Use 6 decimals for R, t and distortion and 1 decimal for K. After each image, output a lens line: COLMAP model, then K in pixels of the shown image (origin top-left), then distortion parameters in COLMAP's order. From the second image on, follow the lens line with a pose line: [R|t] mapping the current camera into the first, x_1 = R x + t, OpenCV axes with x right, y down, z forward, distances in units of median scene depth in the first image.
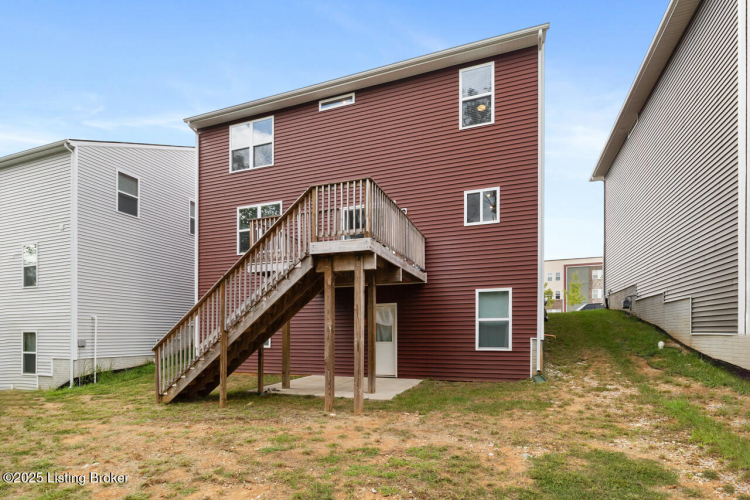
lens RADIAL K [[358.5, 0, 379.2], [0, 358.5, 241.2], [0, 0, 1]] dist [-0.001498, -0.000983]
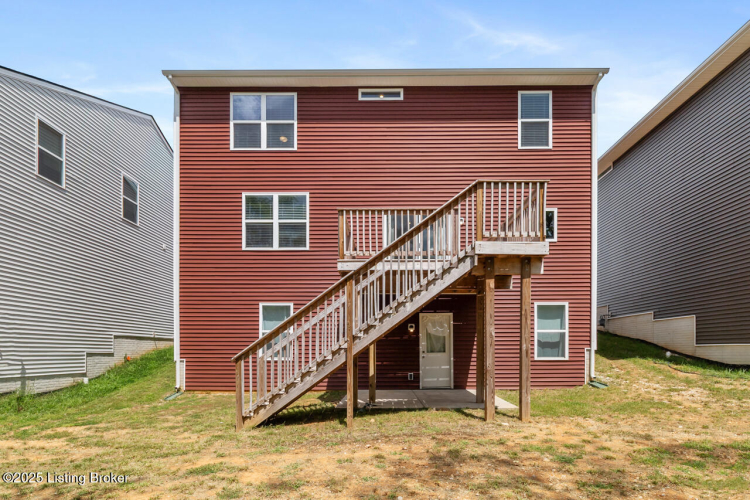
lens RADIAL K [[366.2, 0, 375.0], [0, 366.2, 260.8], [0, 0, 1]] dist [0.000458, -0.000655]
pose [[0.942340, 0.083136, 0.324166, -0.490402], [-0.086571, 0.996238, -0.003837, 0.052548], [-0.323266, -0.024448, 0.945992, 0.124985]]
